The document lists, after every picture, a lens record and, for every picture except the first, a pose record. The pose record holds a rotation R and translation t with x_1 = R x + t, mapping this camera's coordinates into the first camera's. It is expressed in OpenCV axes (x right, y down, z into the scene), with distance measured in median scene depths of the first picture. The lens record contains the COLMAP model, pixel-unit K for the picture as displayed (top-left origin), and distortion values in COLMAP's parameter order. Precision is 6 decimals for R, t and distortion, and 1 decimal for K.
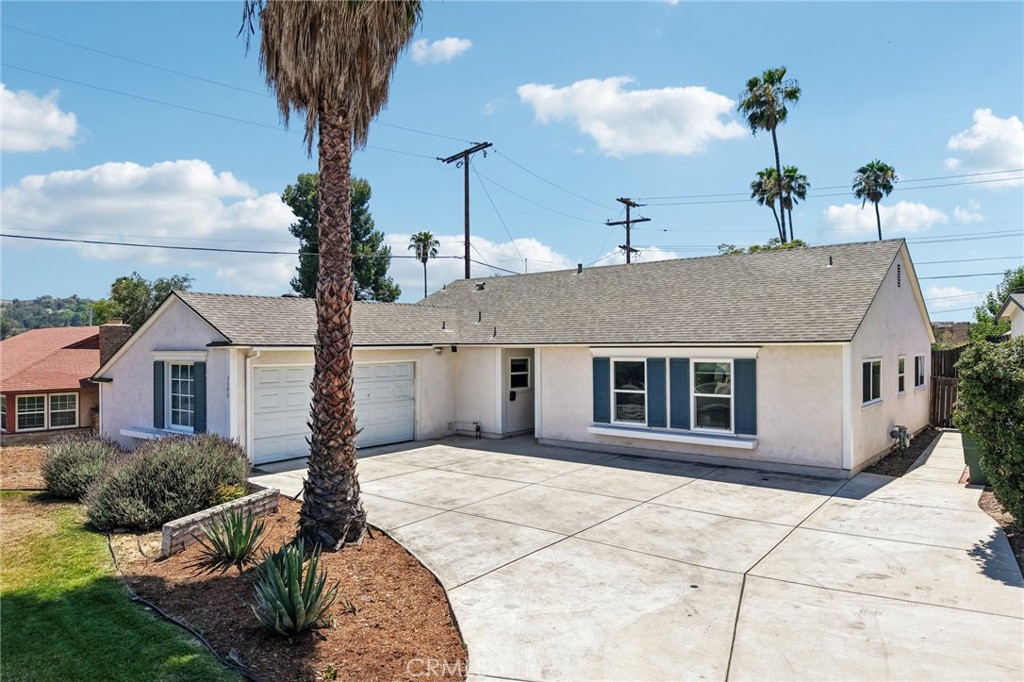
lens RADIAL K [[705.0, 0, 512.0], [0, 705.0, 341.0], [0, 0, 1]] dist [0.023843, 0.000756]
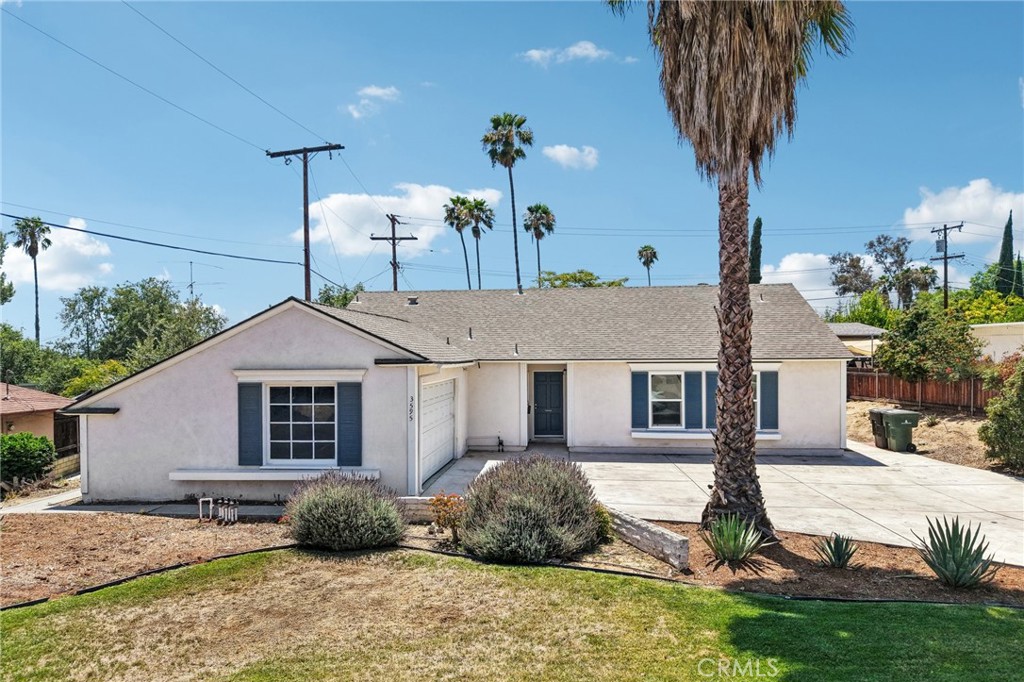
lens RADIAL K [[705.2, 0, 512.5], [0, 705.2, 366.6], [0, 0, 1]] dist [0.056269, 0.001743]
pose [[0.832638, -0.008100, 0.553758, -0.614524], [-0.001047, 0.999868, 0.016199, -0.003338], [-0.553816, -0.014068, 0.832520, 0.138742]]
